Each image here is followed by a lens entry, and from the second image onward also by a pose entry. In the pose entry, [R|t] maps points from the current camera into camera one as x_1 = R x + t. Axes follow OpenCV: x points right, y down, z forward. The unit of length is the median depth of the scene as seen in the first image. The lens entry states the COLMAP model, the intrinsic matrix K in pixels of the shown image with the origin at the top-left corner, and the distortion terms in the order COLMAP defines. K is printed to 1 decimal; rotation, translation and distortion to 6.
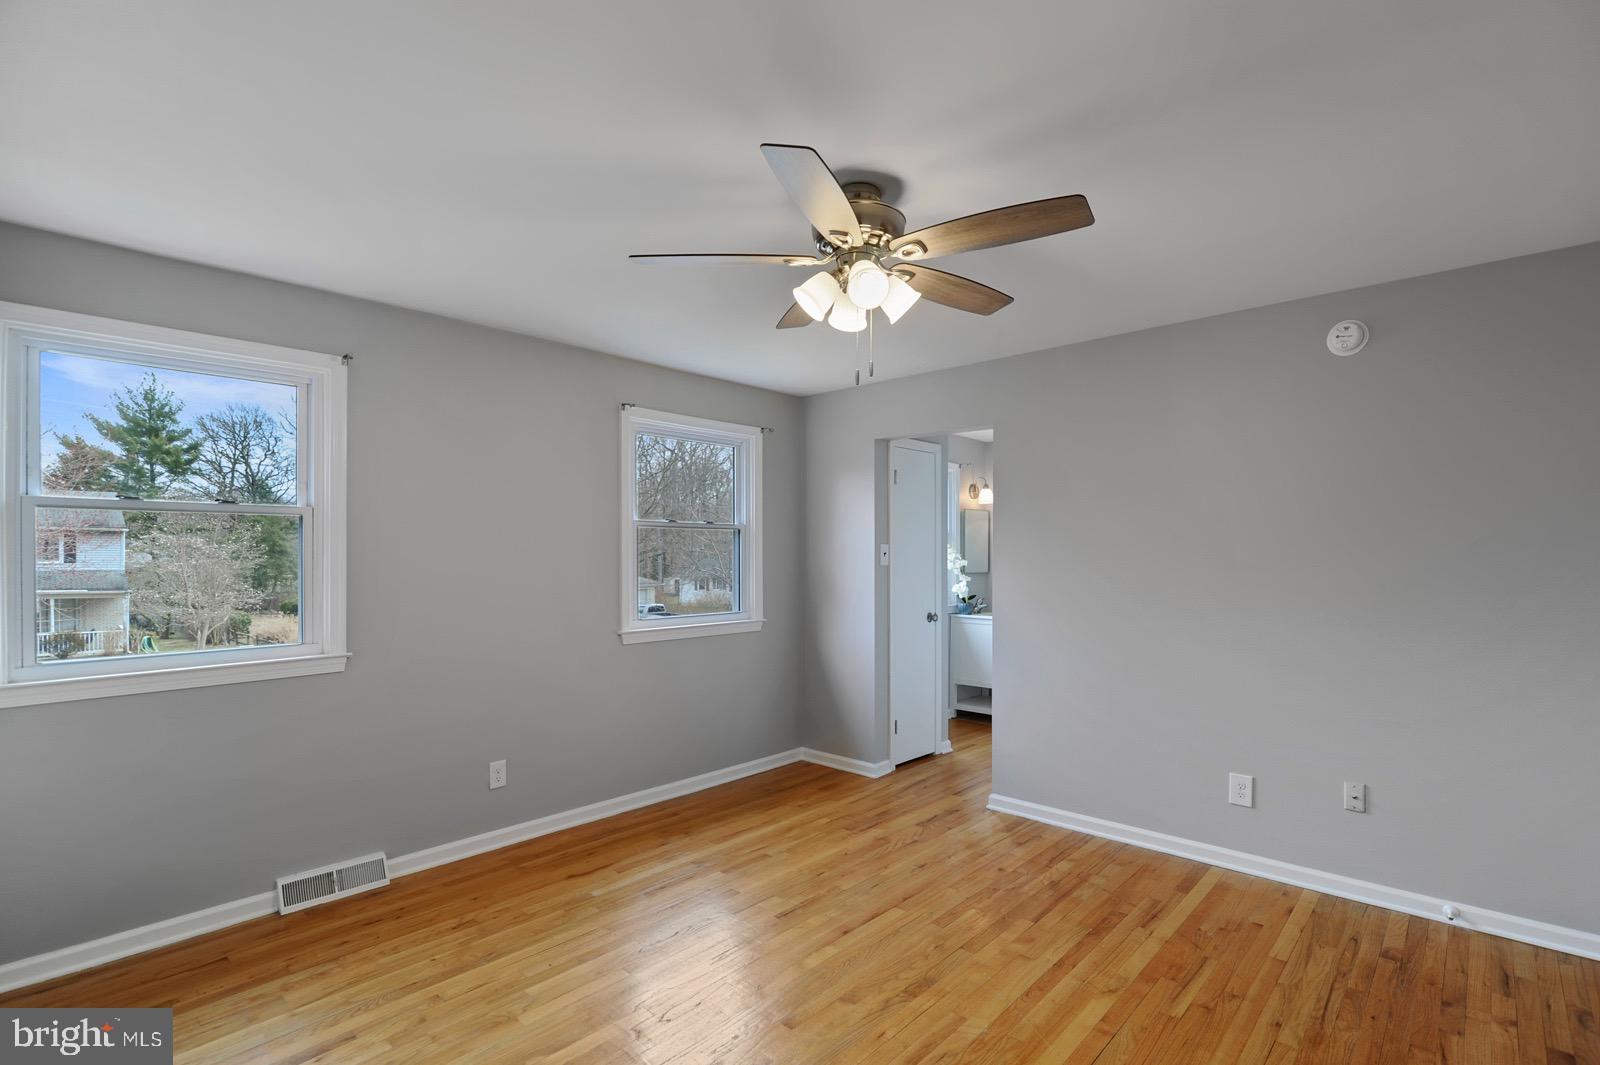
lens RADIAL K [[742.7, 0, 808.1], [0, 742.7, 553.7], [0, 0, 1]] dist [-0.023817, 0.001921]
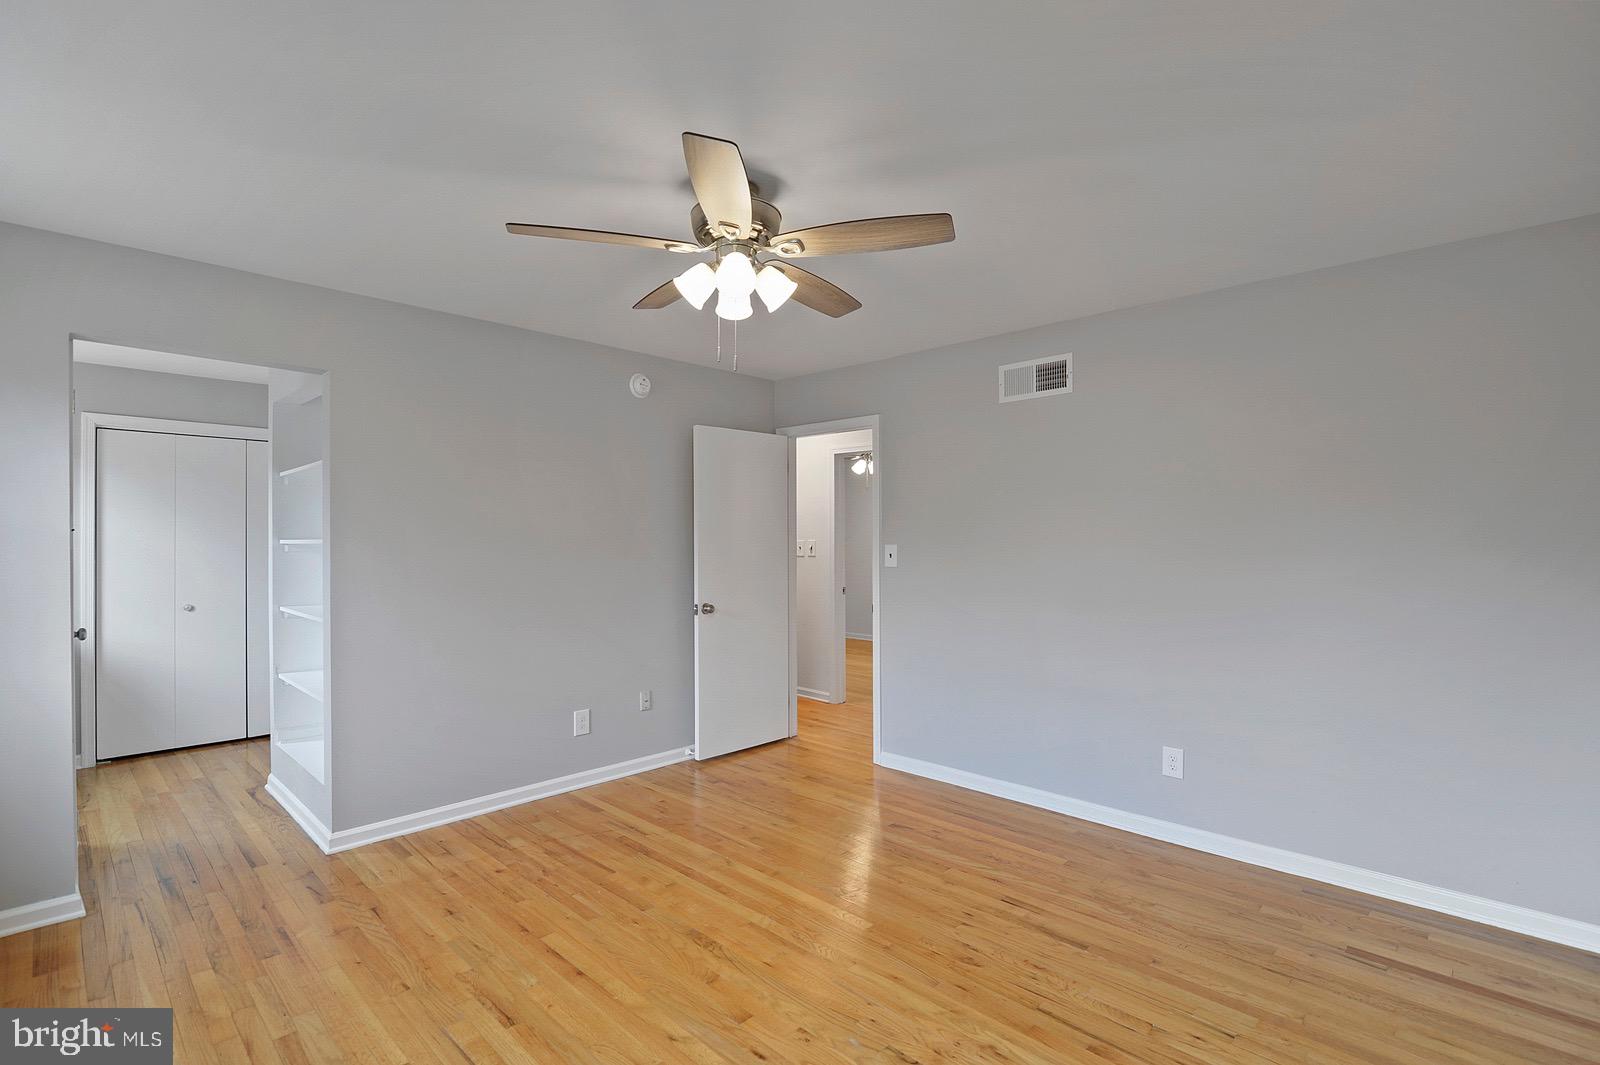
lens RADIAL K [[742.7, 0, 787.1], [0, 742.7, 542.8], [0, 0, 1]] dist [-0.023817, 0.001921]
pose [[0.025446, -0.005289, 0.999662, -0.645632], [-0.004603, 0.999975, 0.005408, 0.005142], [-0.999666, -0.004739, 0.025421, 0.600550]]
